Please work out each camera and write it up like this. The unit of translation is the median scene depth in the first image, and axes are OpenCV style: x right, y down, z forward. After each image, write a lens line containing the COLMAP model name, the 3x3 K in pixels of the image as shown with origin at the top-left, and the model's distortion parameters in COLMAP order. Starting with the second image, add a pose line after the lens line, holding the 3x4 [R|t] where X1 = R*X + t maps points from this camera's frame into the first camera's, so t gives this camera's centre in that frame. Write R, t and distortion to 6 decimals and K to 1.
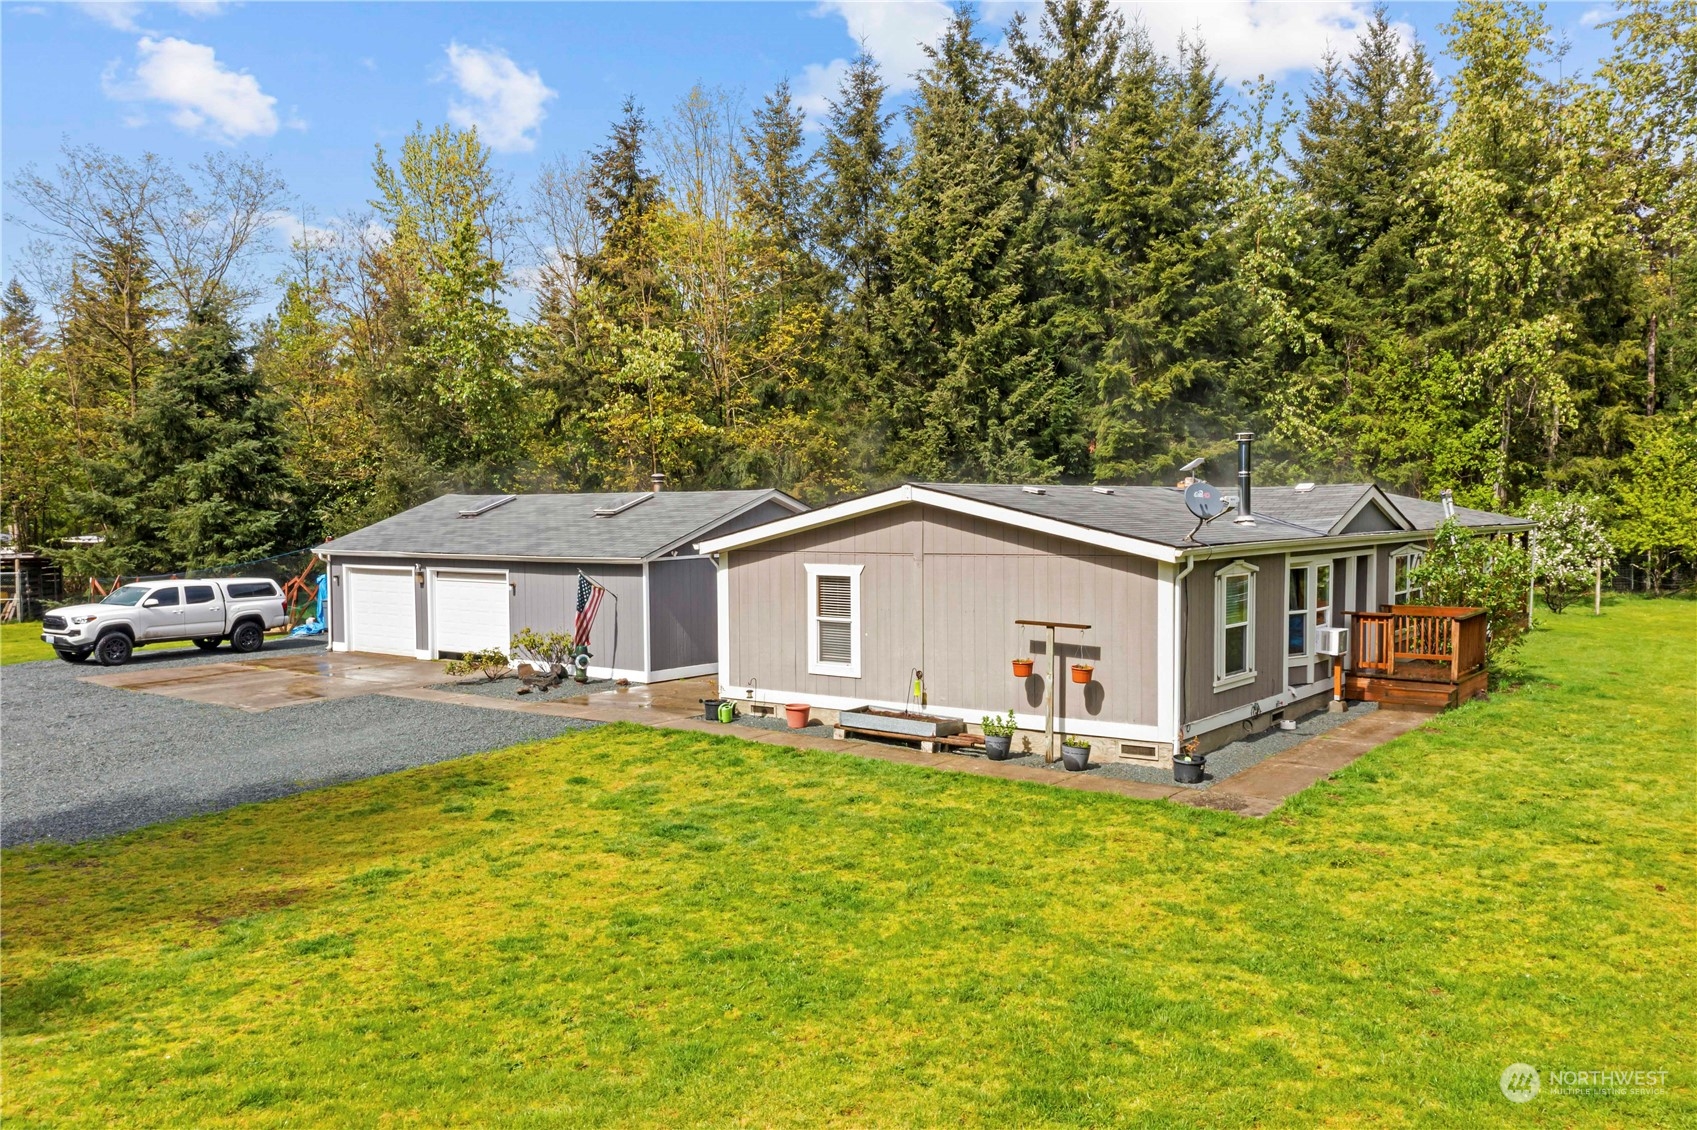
lens RADIAL K [[1350.1, 0, 848.5], [0, 1350.1, 565.0], [0, 0, 1]] dist [0.009231, 0.001644]
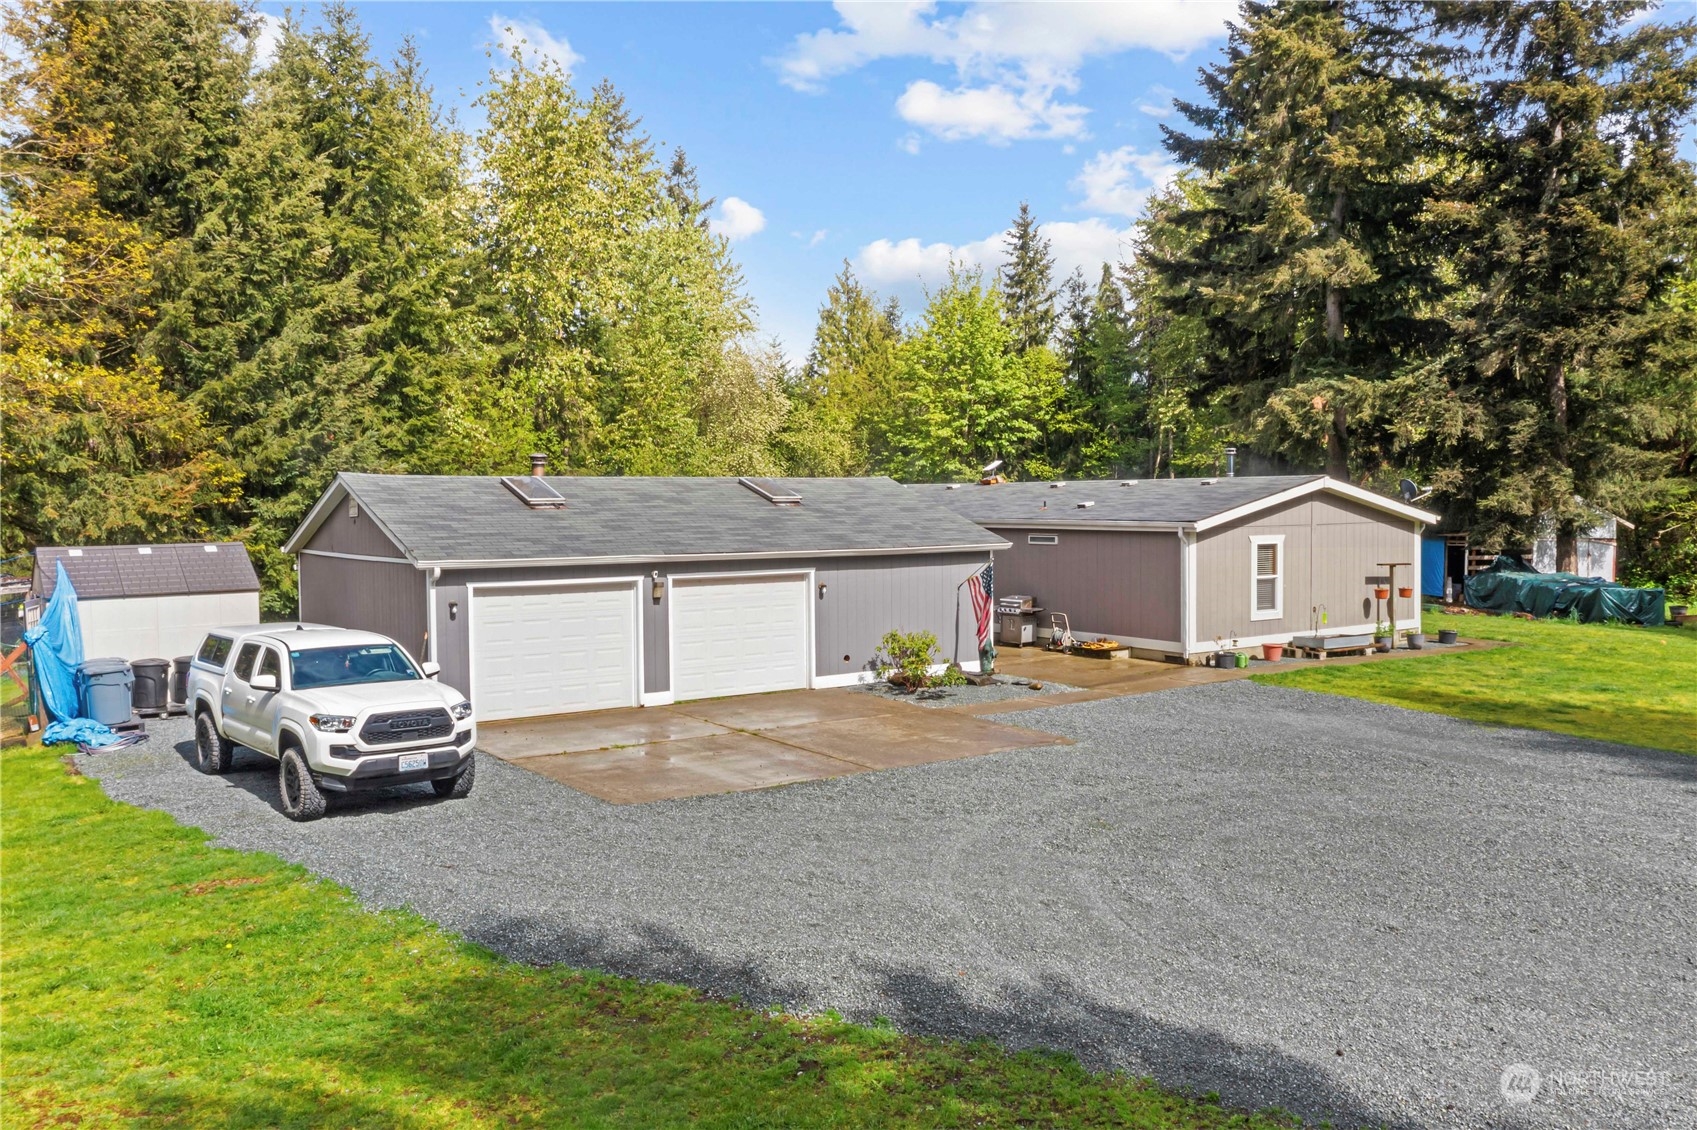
lens RADIAL K [[1350.1, 0, 848.5], [0, 1350.1, 565.0], [0, 0, 1]] dist [0.009231, 0.001644]
pose [[0.287531, -0.039070, 0.956974, -0.948105], [0.046836, 0.998546, 0.026695, -0.017739], [-0.956626, 0.037145, 0.288943, 0.687025]]
